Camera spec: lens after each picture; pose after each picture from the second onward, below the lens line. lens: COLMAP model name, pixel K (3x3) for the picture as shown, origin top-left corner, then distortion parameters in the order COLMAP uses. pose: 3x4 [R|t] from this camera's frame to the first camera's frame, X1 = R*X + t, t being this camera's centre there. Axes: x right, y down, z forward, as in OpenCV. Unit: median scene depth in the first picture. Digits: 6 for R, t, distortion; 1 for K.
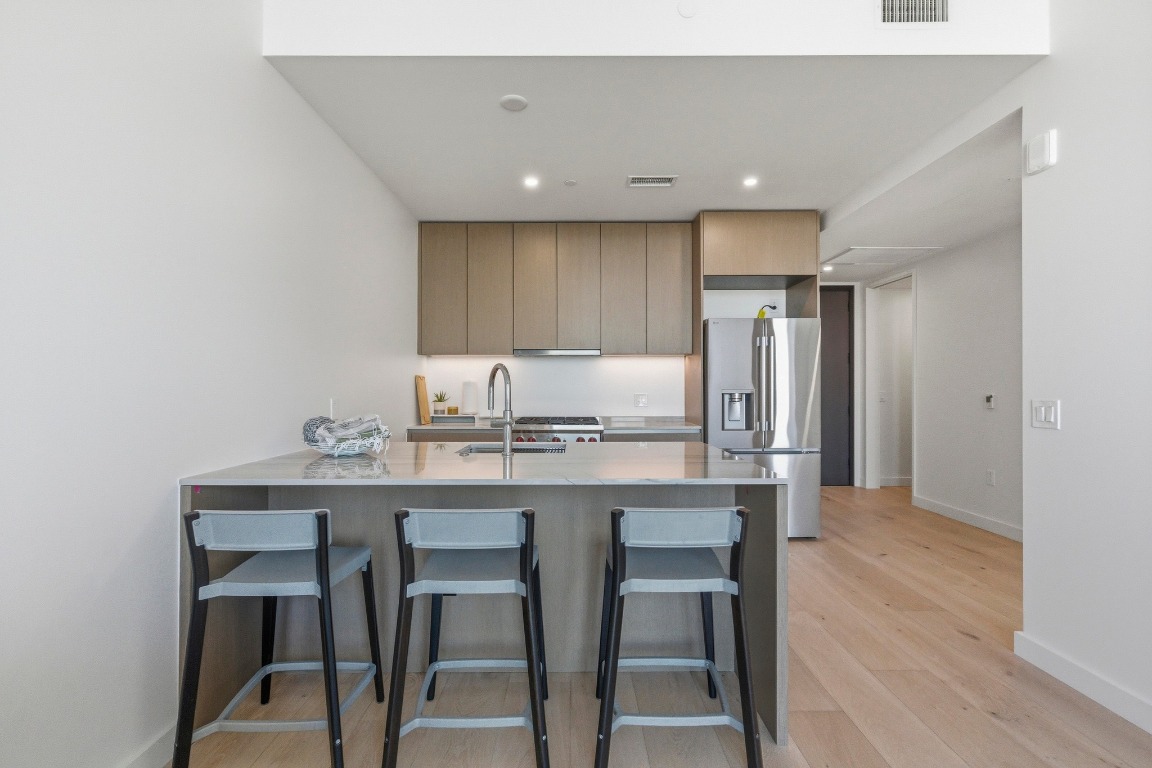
lens RADIAL K [[510.2, 0, 573.7], [0, 510.2, 387.4], [0, 0, 1]] dist [0.000488, -0.000344]
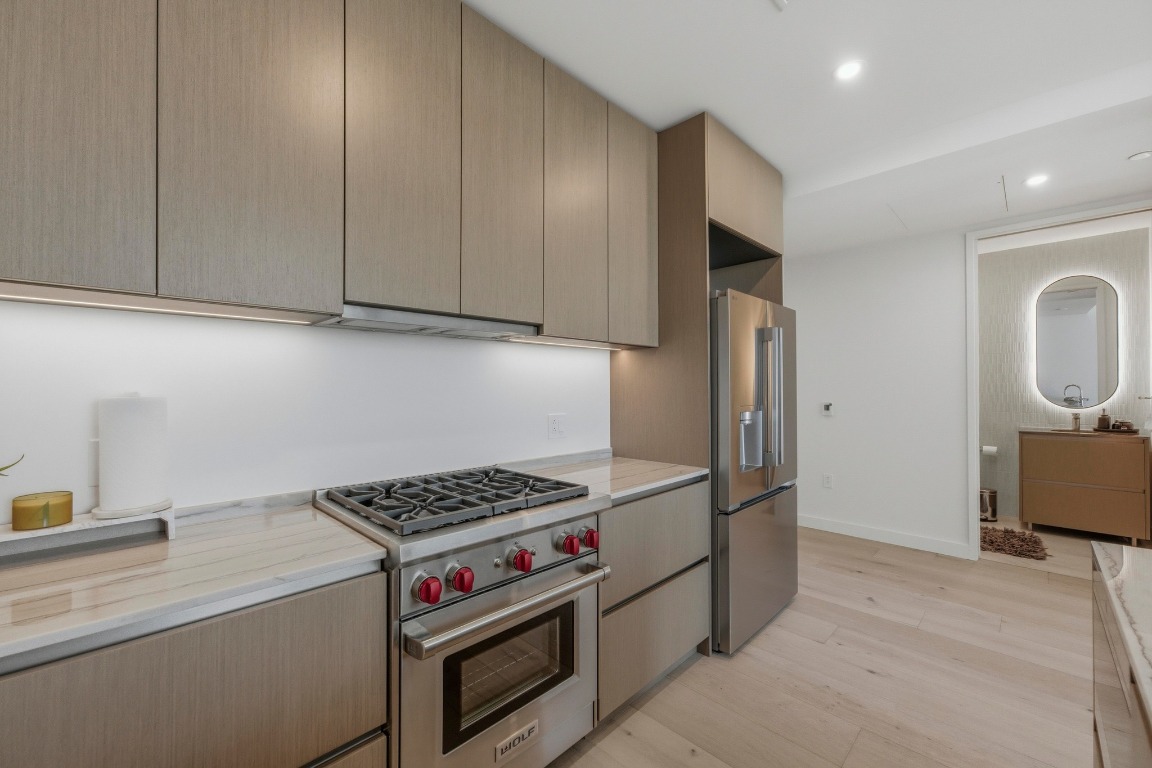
lens RADIAL K [[461.2, 0, 582.9], [0, 461.2, 388.5], [0, 0, 1]] dist [0.003778, 0.001739]
pose [[0.701631, -0.000695, 0.712540, -0.233433], [0.000751, 1.000000, 0.000236, -0.017134], [-0.712540, 0.000369, 0.701631, 0.701975]]
